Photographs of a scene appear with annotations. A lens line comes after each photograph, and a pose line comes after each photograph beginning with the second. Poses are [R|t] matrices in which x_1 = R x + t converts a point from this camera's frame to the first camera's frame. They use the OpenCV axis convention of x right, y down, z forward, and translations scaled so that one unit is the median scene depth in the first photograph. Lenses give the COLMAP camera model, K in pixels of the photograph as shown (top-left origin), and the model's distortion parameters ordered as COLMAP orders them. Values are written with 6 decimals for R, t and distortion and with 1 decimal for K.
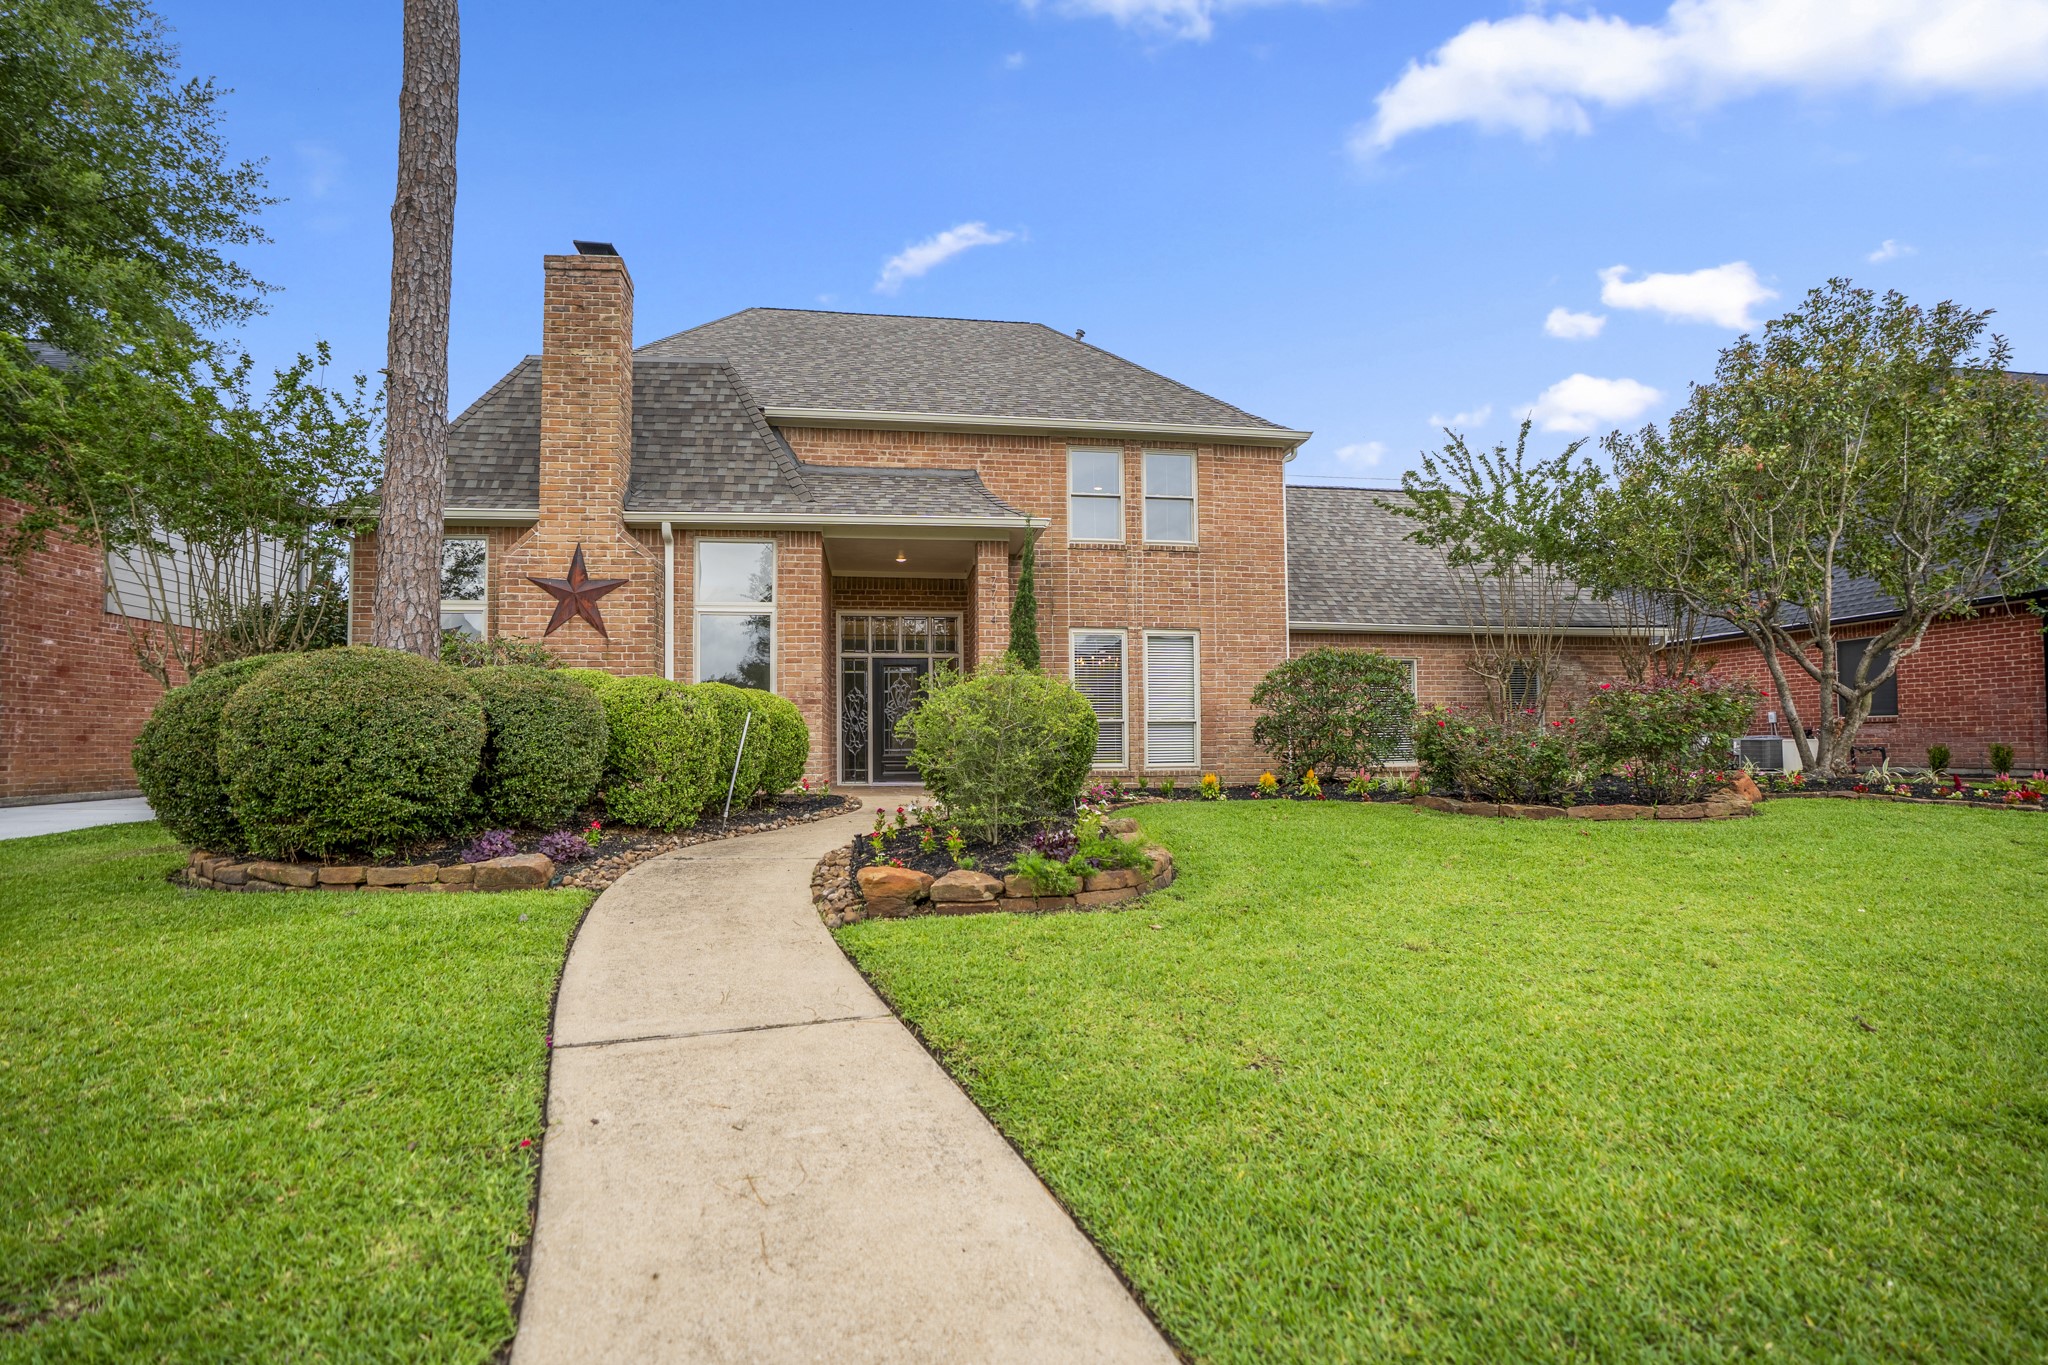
lens RADIAL K [[961.8, 0, 1018.1], [0, 961.8, 687.6], [0, 0, 1]] dist [-0.011148, 0.001653]
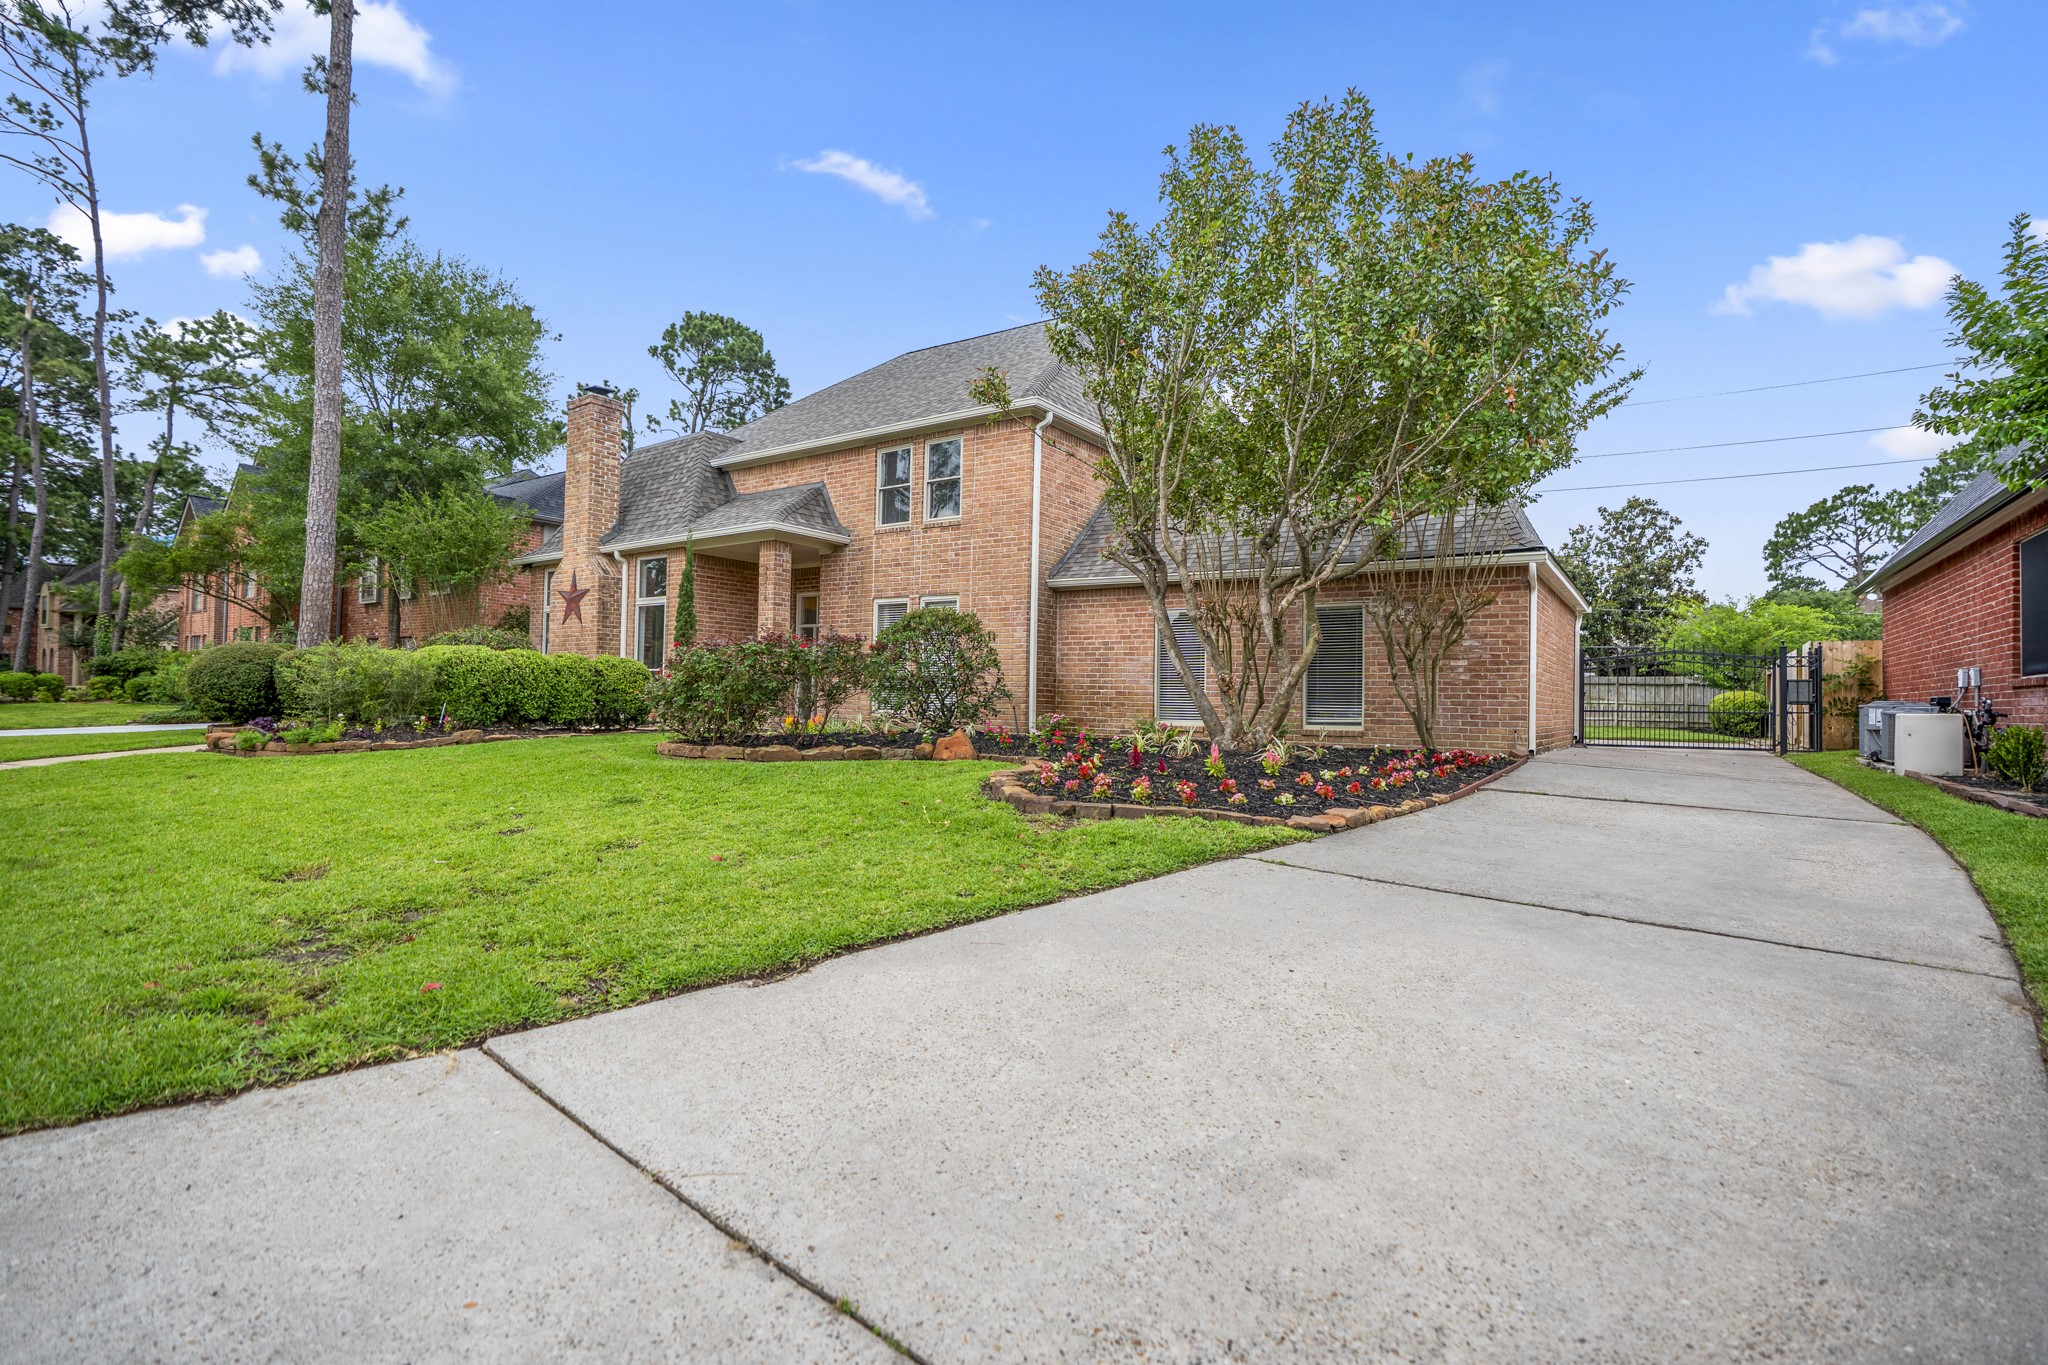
lens RADIAL K [[961.8, 0, 1018.1], [0, 961.8, 687.6], [0, 0, 1]] dist [-0.011148, 0.001653]
pose [[0.727102, 0.016639, -0.686328, 1.044122], [0.019474, 0.998804, 0.044845, 0.001114], [0.686254, -0.045973, 0.725908, 0.216735]]
